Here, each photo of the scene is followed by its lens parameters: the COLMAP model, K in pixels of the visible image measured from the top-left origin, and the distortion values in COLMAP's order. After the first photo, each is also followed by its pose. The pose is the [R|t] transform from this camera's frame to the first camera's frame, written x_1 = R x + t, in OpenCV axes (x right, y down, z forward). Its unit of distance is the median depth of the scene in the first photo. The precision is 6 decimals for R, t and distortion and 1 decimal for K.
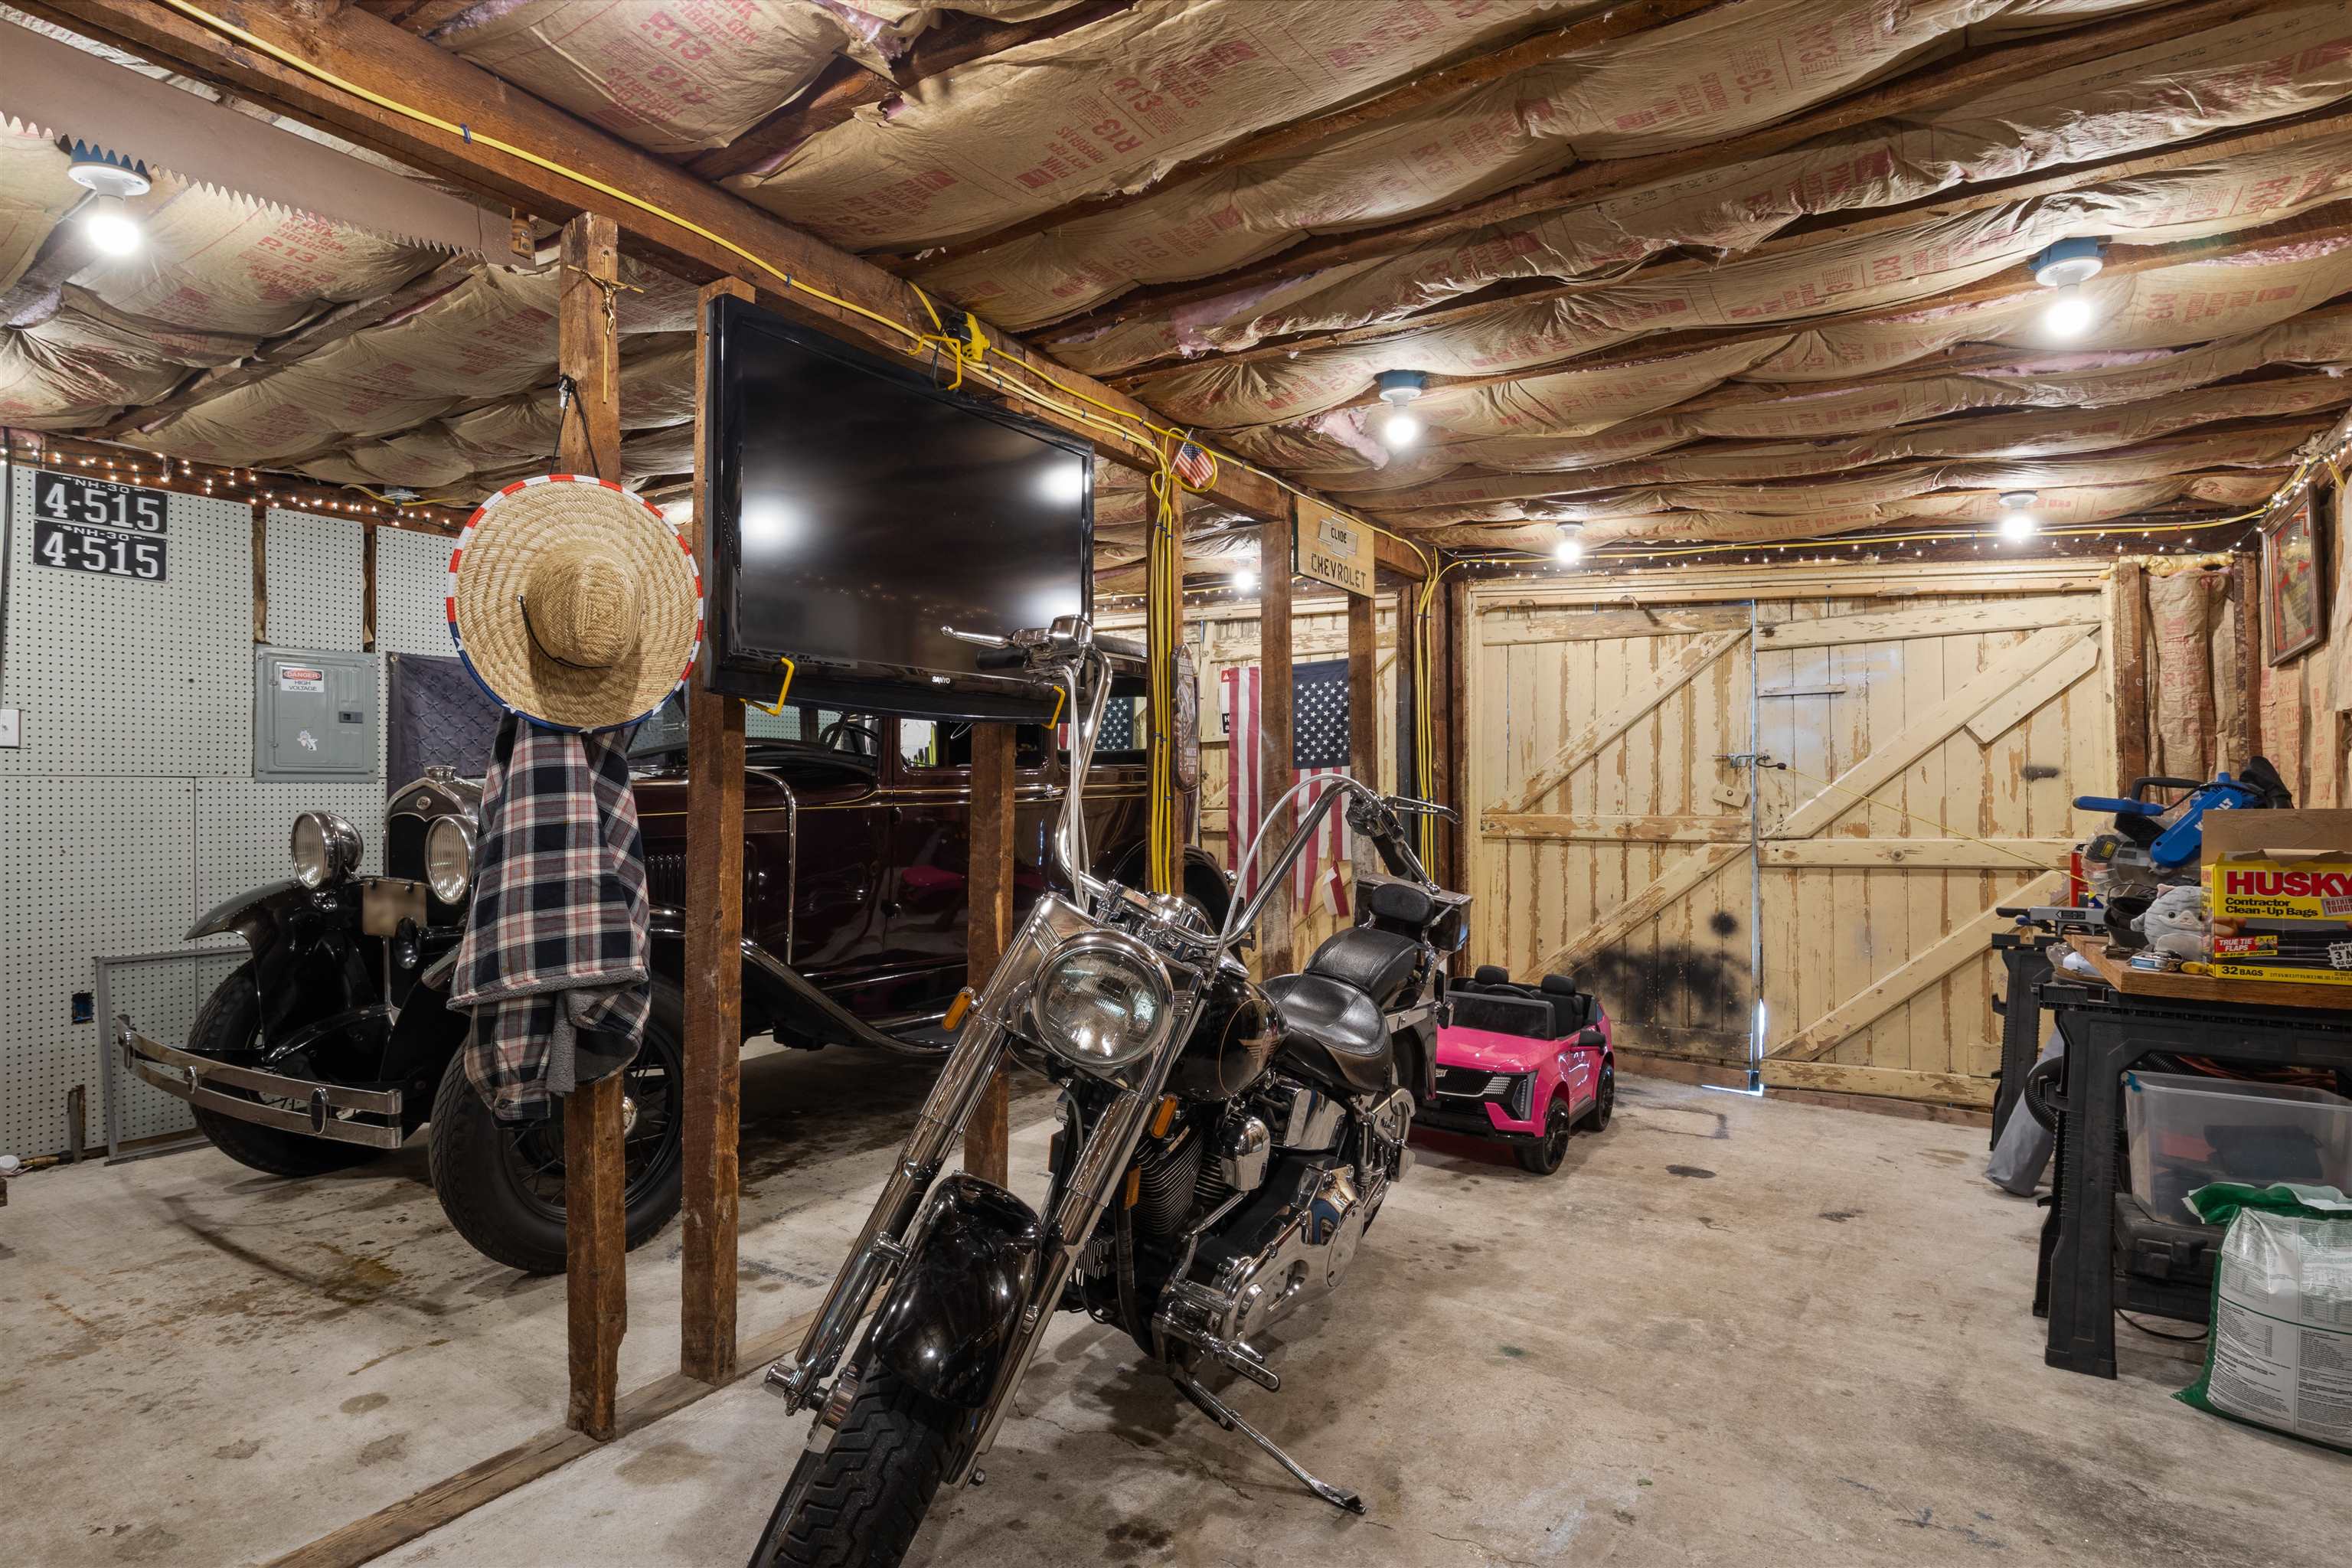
lens RADIAL K [[1240.2, 0, 1178.6], [0, 1240.2, 786.7], [0, 0, 1]] dist [-0.002053, -0.000579]
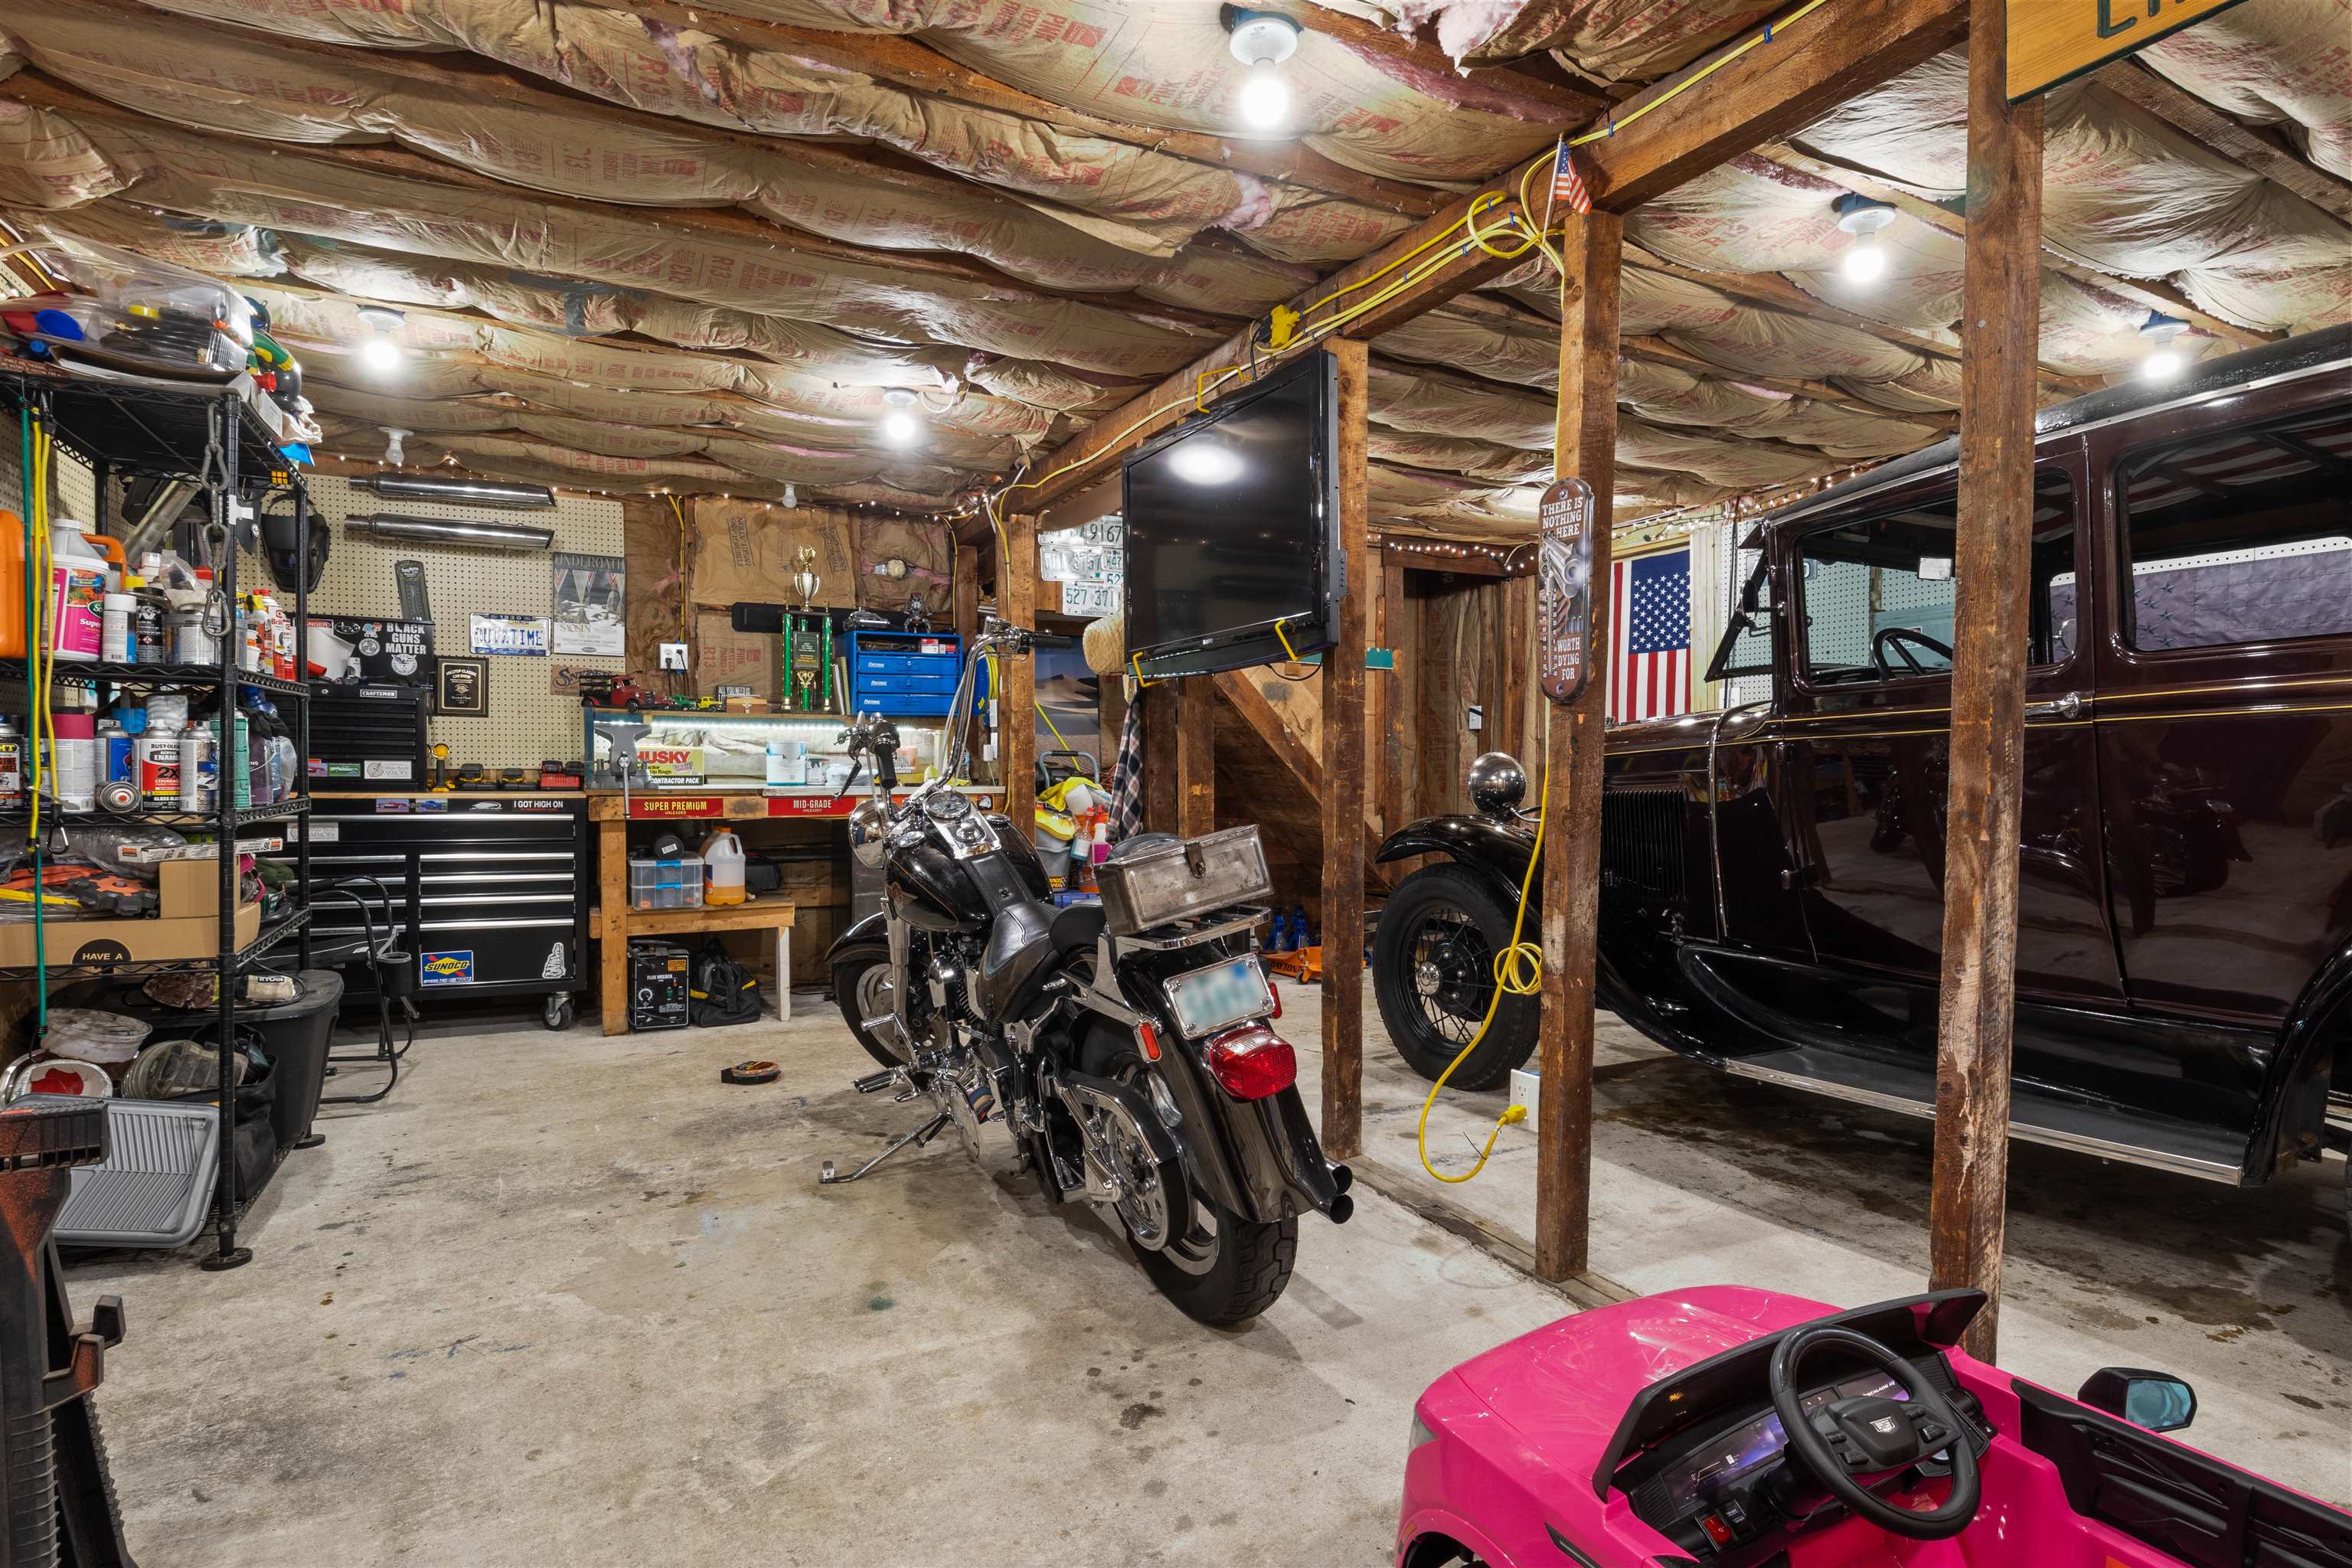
lens RADIAL K [[1240.2, 0, 1176.6], [0, 1240.2, 782.3], [0, 0, 1]] dist [-0.002053, -0.000579]
pose [[-0.527812, 0.008630, -0.849318, 0.888991], [0.005477, 0.999962, 0.006757, 0.050167], [0.849344, -0.001085, -0.527839, 1.583855]]
